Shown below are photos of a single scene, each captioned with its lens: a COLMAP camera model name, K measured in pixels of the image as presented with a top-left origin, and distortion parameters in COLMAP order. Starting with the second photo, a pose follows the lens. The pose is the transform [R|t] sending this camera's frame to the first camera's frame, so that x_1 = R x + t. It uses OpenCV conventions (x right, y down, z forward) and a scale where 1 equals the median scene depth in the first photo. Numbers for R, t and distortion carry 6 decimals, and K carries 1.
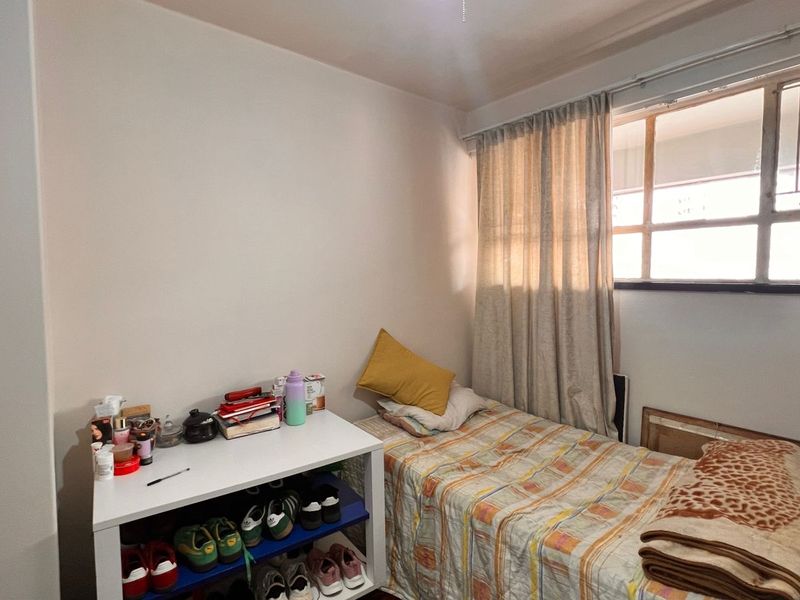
lens RADIAL K [[424.7, 0, 397.1], [0, 424.7, 297.9], [0, 0, 1]] dist [-0.000143, -0.000374]
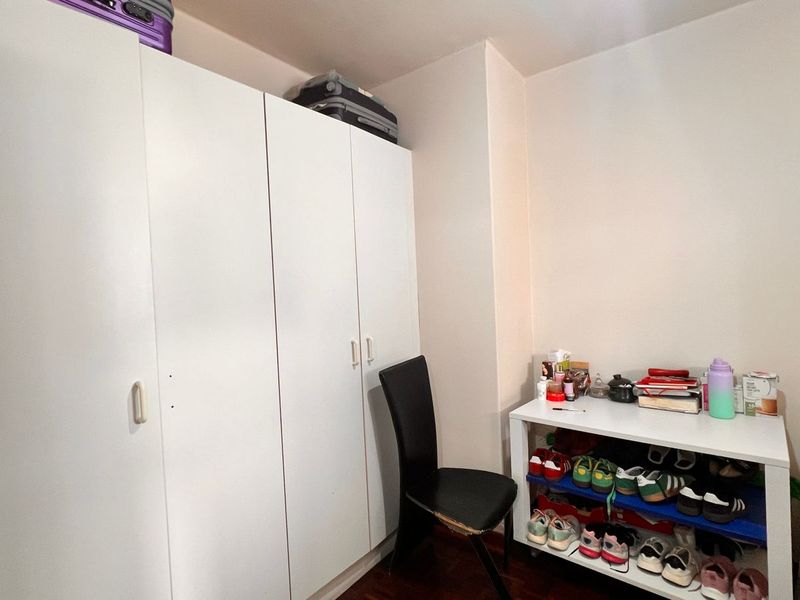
lens RADIAL K [[424.7, 0, 397.1], [0, 424.7, 297.9], [0, 0, 1]] dist [-0.000143, -0.000374]
pose [[0.234356, 0.020562, -0.971933, 0.548623], [-0.011139, 0.999767, 0.018465, 0.030971], [0.972087, 0.006499, 0.234530, 0.108311]]
